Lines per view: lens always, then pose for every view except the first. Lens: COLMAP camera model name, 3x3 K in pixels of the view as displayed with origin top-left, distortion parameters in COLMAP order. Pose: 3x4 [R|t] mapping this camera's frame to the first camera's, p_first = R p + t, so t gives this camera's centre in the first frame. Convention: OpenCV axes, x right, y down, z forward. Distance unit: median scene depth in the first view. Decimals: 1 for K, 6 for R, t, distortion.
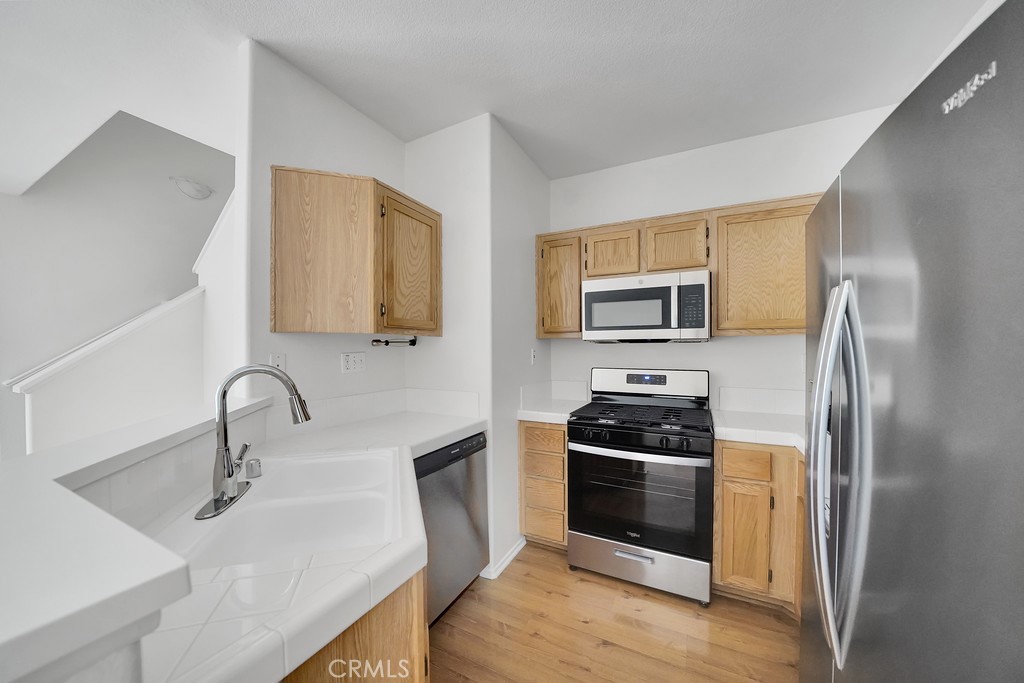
lens RADIAL K [[357.9, 0, 503.4], [0, 357.9, 351.9], [0, 0, 1]] dist [-0.020952, 0.000049]
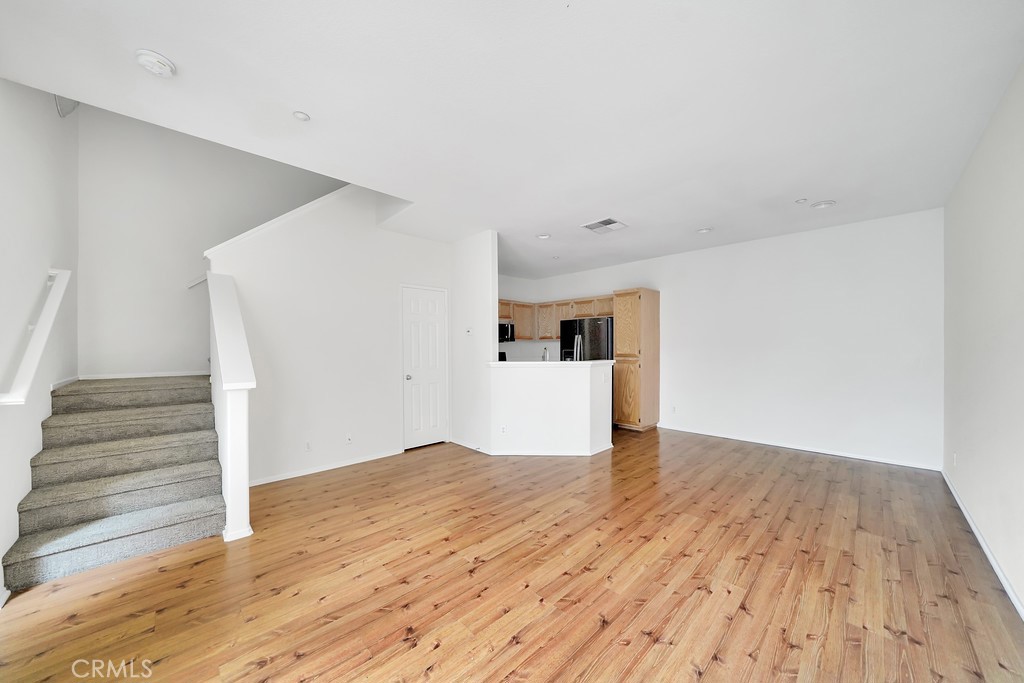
lens RADIAL K [[358.0, 0, 515.1], [0, 358.0, 342.2], [0, 0, 1]] dist [-0.021613, 0.000225]
pose [[0.299962, 0.012079, 0.953875, -2.480420], [0.011449, 0.999802, -0.016262, 0.021407], [-0.953883, 0.015799, 0.299764, 0.023483]]
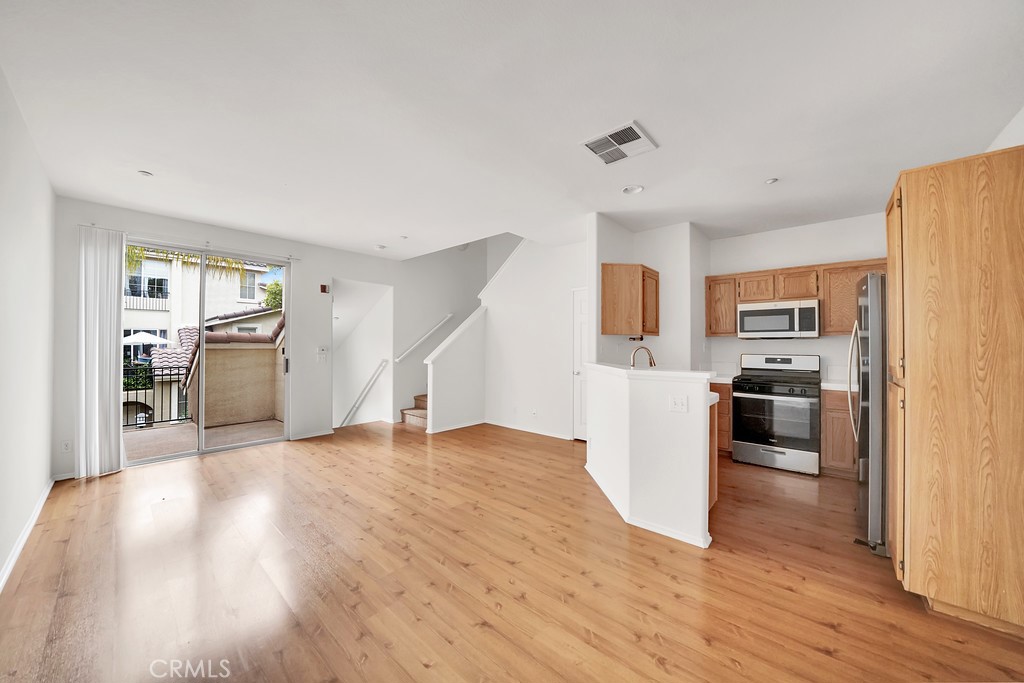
lens RADIAL K [[358.0, 0, 515.1], [0, 358.0, 342.2], [0, 0, 1]] dist [-0.021613, 0.000225]
pose [[0.974187, 0.002308, -0.225732, -0.514685], [-0.006356, 0.999832, -0.017205, 0.029580], [0.225655, 0.018195, 0.974037, -1.080580]]
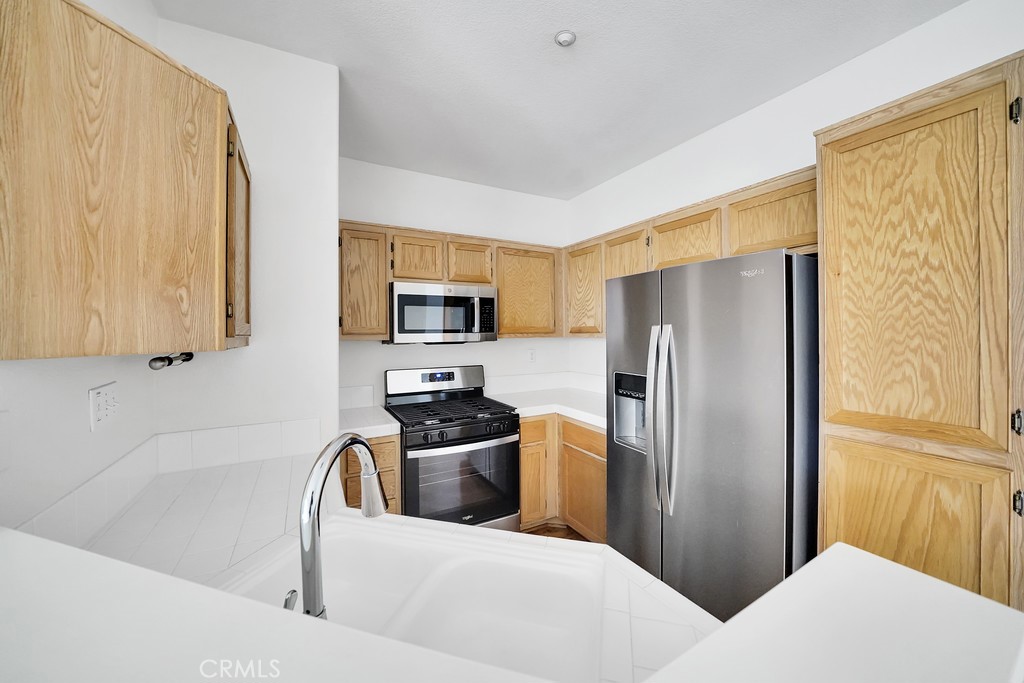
lens RADIAL K [[373.5, 0, 509.8], [0, 373.5, 331.8], [0, 0, 1]] dist [-0.022843, 0.000190]
pose [[0.549703, -0.001890, 0.835358, -0.507088], [0.013912, 0.999879, -0.006893, -0.059550], [-0.835244, 0.015410, 0.549663, 0.217301]]
